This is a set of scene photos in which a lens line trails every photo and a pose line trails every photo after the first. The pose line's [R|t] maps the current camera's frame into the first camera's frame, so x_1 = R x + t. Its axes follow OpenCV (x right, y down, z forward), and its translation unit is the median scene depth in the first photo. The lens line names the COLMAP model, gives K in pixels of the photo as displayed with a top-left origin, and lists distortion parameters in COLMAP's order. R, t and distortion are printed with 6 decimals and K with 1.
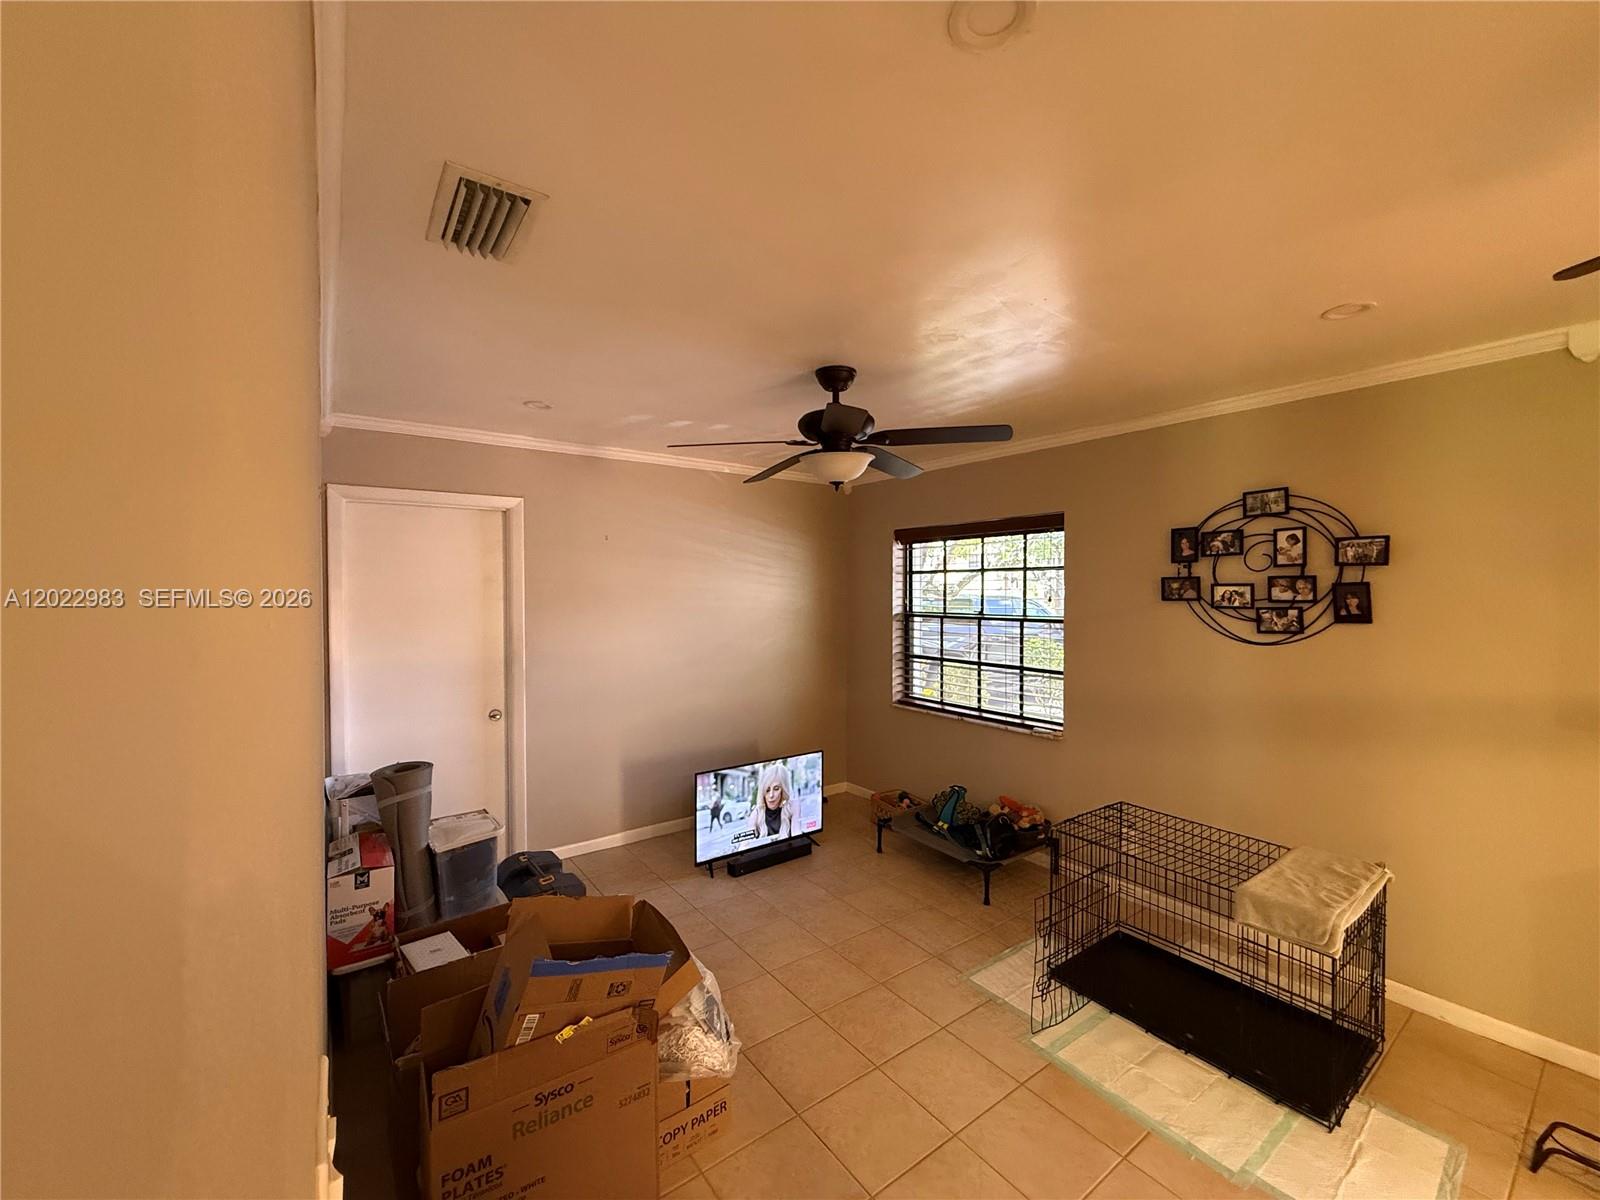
lens RADIAL K [[635.7, 0, 800.0], [0, 635.7, 600.0], [0, 0, 1]] dist [0.001289, -0.000052]
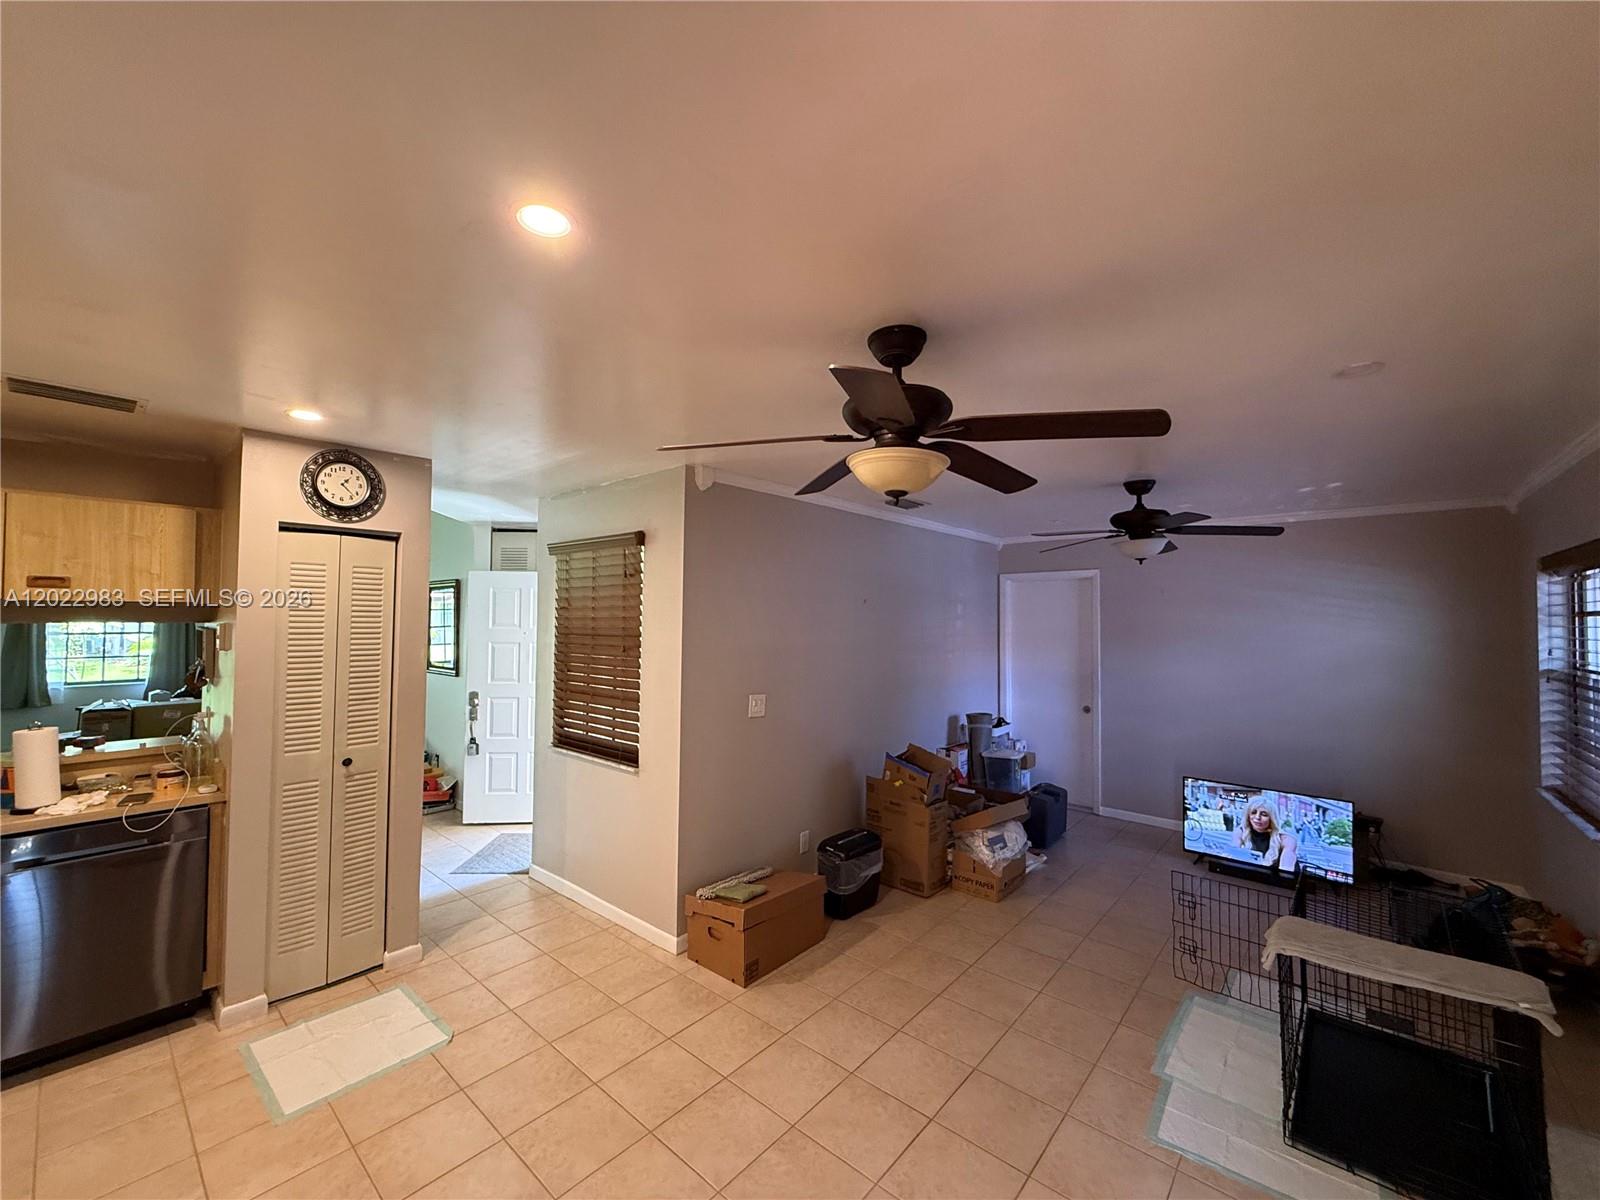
lens RADIAL K [[638.8, 0, 796.6], [0, 638.8, 604.0], [0, 0, 1]] dist [0.002902, -0.000383]
pose [[0.221999, -0.021088, -0.974819, 0.877418], [-0.021165, 0.999426, -0.026441, -0.020540], [0.974817, 0.026502, 0.221425, -0.044971]]
